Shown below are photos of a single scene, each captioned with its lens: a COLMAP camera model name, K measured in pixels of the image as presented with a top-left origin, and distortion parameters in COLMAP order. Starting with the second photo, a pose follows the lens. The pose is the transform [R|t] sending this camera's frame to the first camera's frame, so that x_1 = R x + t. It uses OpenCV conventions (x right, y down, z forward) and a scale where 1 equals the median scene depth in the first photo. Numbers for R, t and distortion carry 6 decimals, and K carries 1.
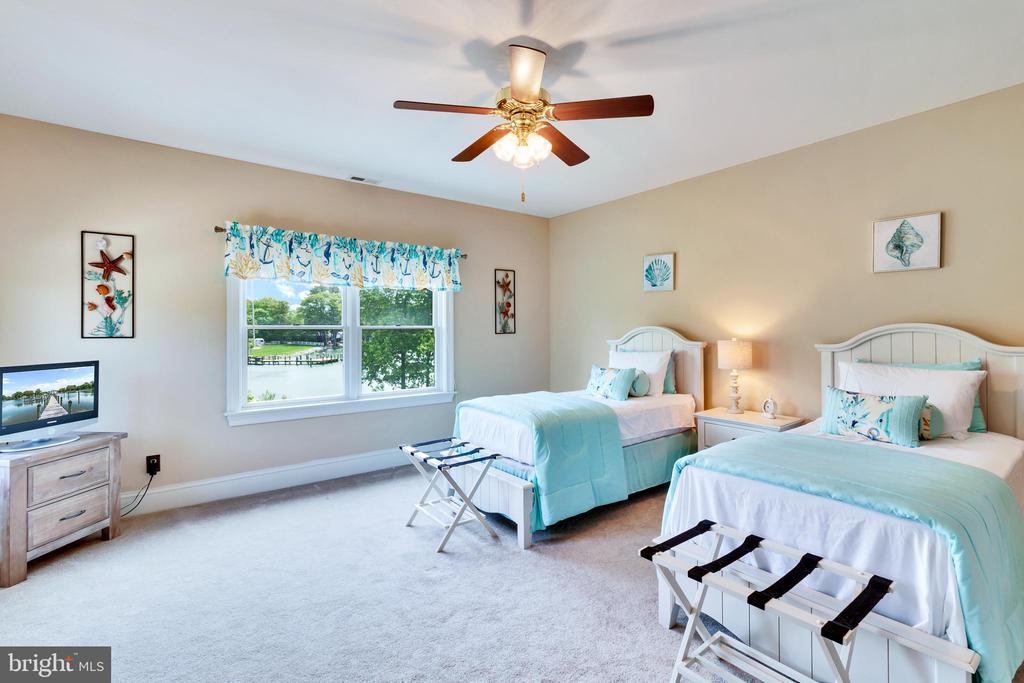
lens RADIAL K [[476.2, 0, 515.8], [0, 476.2, 330.2], [0, 0, 1]] dist [0.001456, 0.001477]
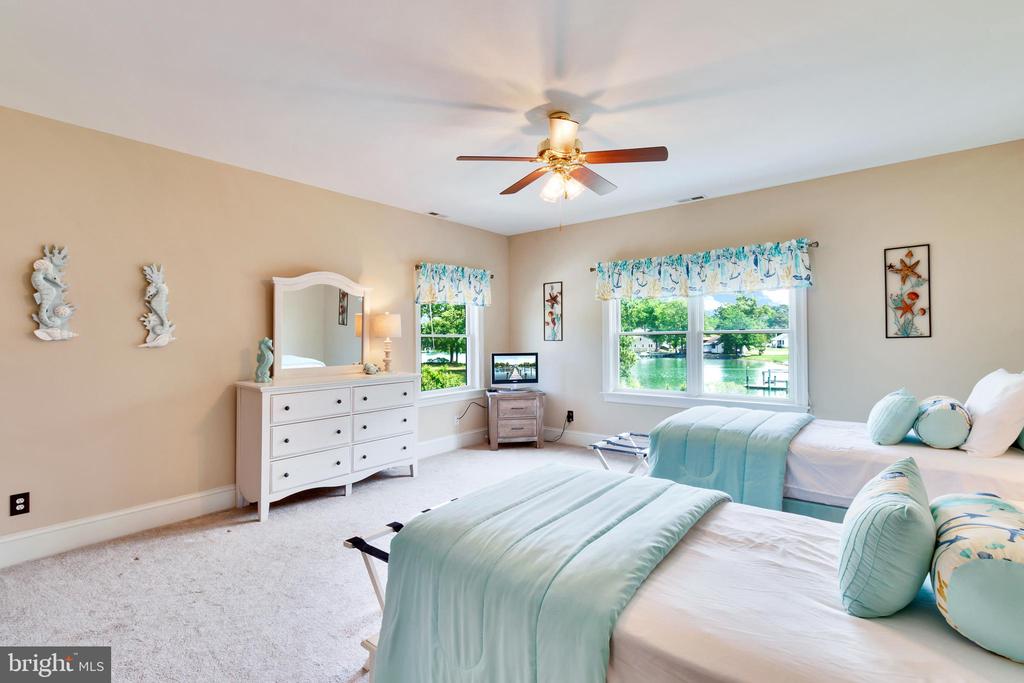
lens RADIAL K [[476.2, 0, 515.8], [0, 476.2, 330.2], [0, 0, 1]] dist [0.001456, 0.001477]
pose [[0.224855, -0.014231, -0.974288, 0.771033], [0.011697, 0.999861, -0.011905, -0.003167], [0.974322, -0.008720, 0.224990, 0.406195]]
